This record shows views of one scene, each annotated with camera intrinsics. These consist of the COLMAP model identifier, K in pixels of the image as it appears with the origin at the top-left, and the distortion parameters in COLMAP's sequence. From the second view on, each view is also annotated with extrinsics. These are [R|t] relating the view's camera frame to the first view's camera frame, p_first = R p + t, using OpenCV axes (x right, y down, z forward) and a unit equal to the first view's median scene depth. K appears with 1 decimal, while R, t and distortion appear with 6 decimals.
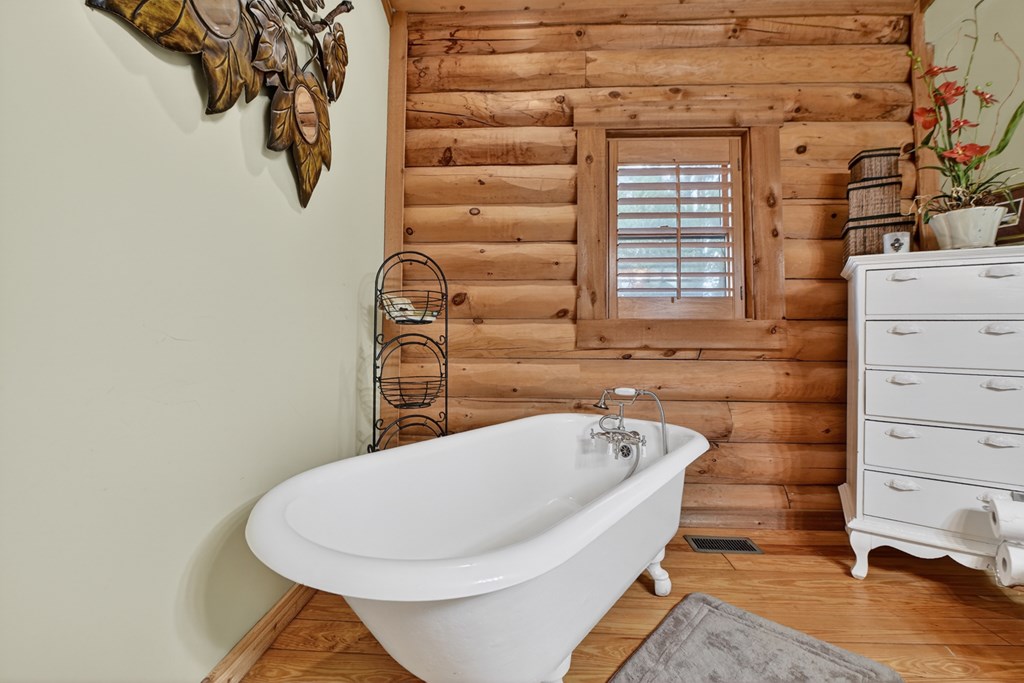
lens RADIAL K [[409.3, 0, 511.7], [0, 409.3, 337.3], [0, 0, 1]] dist [-0.018669, -0.000375]
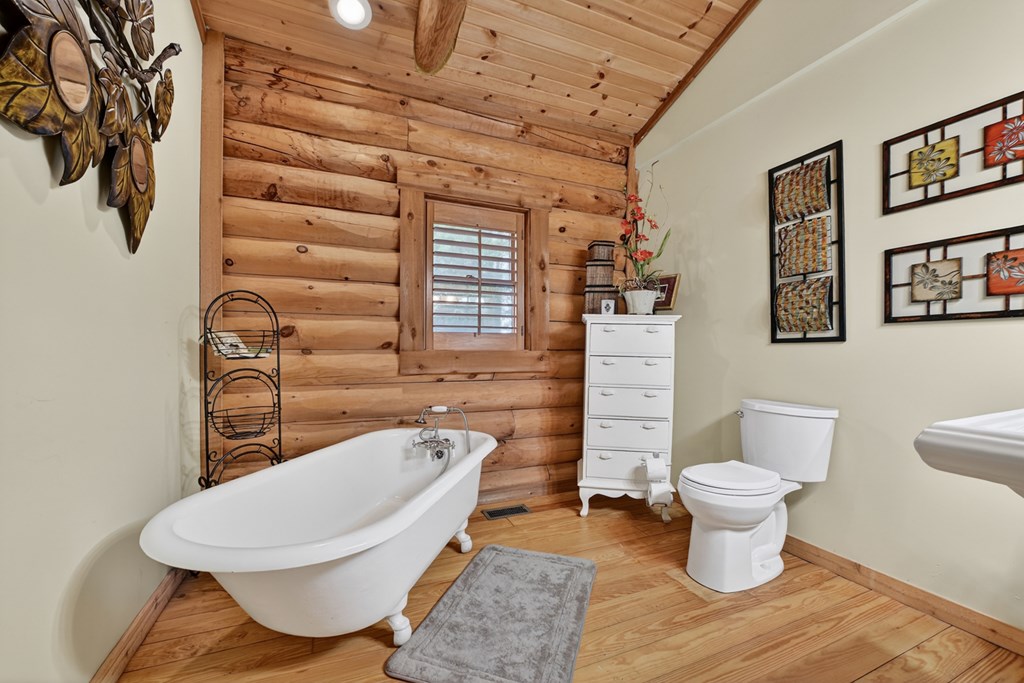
lens RADIAL K [[434.8, 0, 533.3], [0, 434.8, 351.5], [0, 0, 1]] dist [-0.018052, -0.000437]
pose [[0.876761, -0.006154, 0.480887, -0.113200], [-0.013708, 0.999192, 0.037778, -0.097348], [-0.480731, -0.039714, 0.875968, -0.318557]]
